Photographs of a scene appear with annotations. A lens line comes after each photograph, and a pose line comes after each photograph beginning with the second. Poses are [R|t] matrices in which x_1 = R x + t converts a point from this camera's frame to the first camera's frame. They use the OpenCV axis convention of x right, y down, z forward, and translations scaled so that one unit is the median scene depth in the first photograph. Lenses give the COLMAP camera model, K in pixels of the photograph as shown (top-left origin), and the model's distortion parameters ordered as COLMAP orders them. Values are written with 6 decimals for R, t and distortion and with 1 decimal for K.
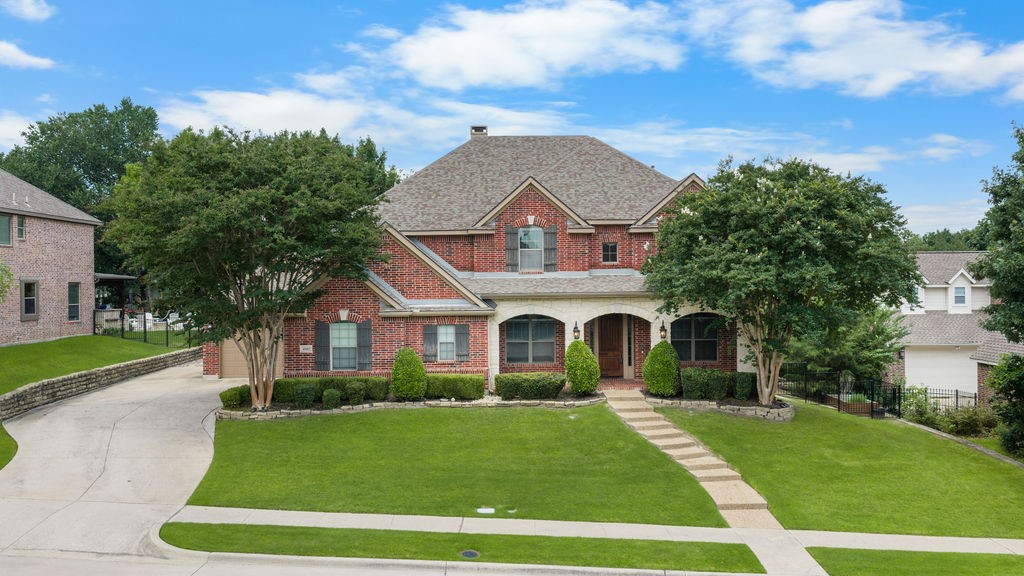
lens RADIAL K [[846.0, 0, 512.0], [0, 846.0, 288.0], [0, 0, 1]] dist [0.000705, 0.000286]
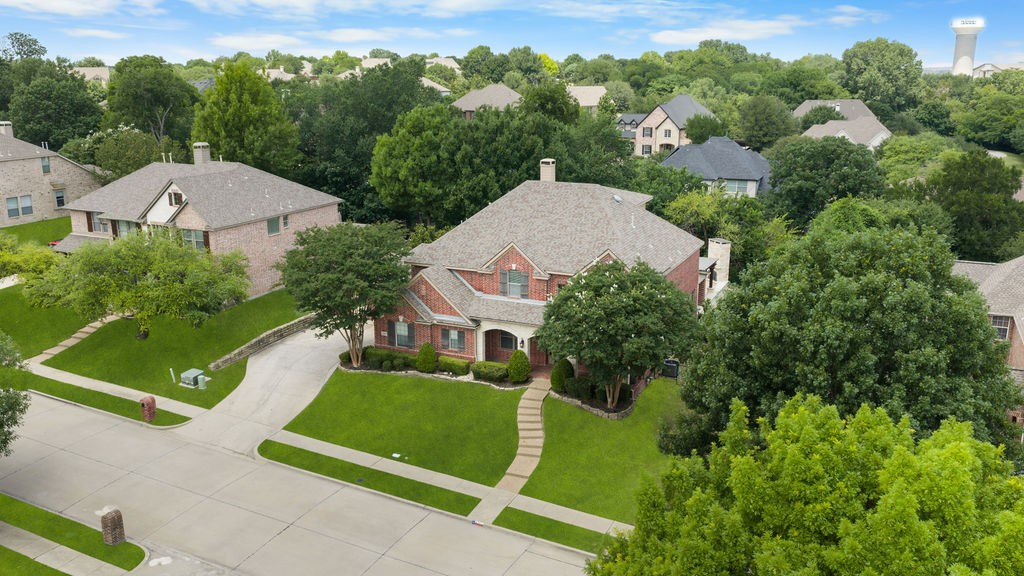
lens RADIAL K [[811.8, 0, 512.0], [0, 811.8, 288.0], [0, 0, 1]] dist [0.005766, 0.002460]
pose [[0.909185, 0.113723, -0.400563, 0.707886], [-0.016552, 0.971092, 0.238131, -0.450676], [0.416064, -0.209875, 0.884784, -0.434011]]
